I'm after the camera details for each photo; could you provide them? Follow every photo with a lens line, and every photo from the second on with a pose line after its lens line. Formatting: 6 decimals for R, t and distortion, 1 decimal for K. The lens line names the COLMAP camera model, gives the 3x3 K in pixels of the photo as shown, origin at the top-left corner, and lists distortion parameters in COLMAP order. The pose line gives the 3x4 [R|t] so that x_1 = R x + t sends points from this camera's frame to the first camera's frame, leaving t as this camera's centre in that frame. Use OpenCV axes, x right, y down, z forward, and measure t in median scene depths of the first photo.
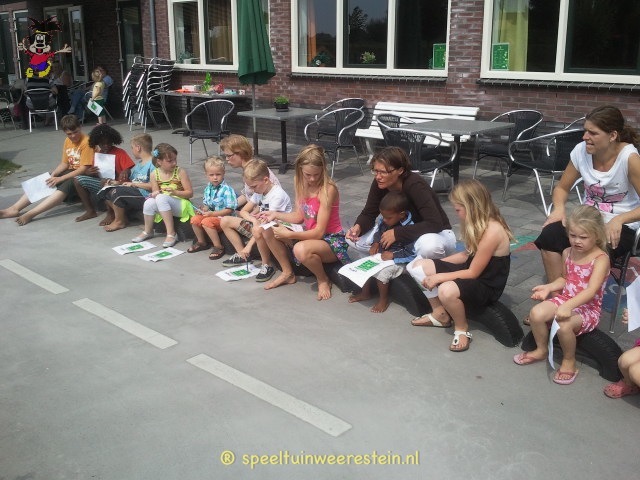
lens RADIAL K [[706.6, 0, 320.3], [0, 706.6, 239.0], [0, 0, 1]] dist [-0.033023, 0.000000]
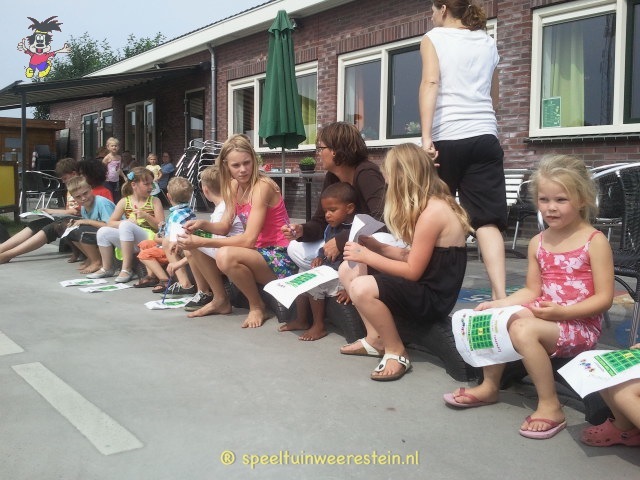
lens RADIAL K [[689.5, 0, 317.0], [0, 689.5, 243.6], [0, 0, 1]] dist [-0.040888, 0.000000]
pose [[0.984747, 0.023254, -0.172431, 0.117621], [-0.054962, 0.981860, -0.181468, 0.073279], [0.165083, 0.188177, 0.968162, 0.149934]]
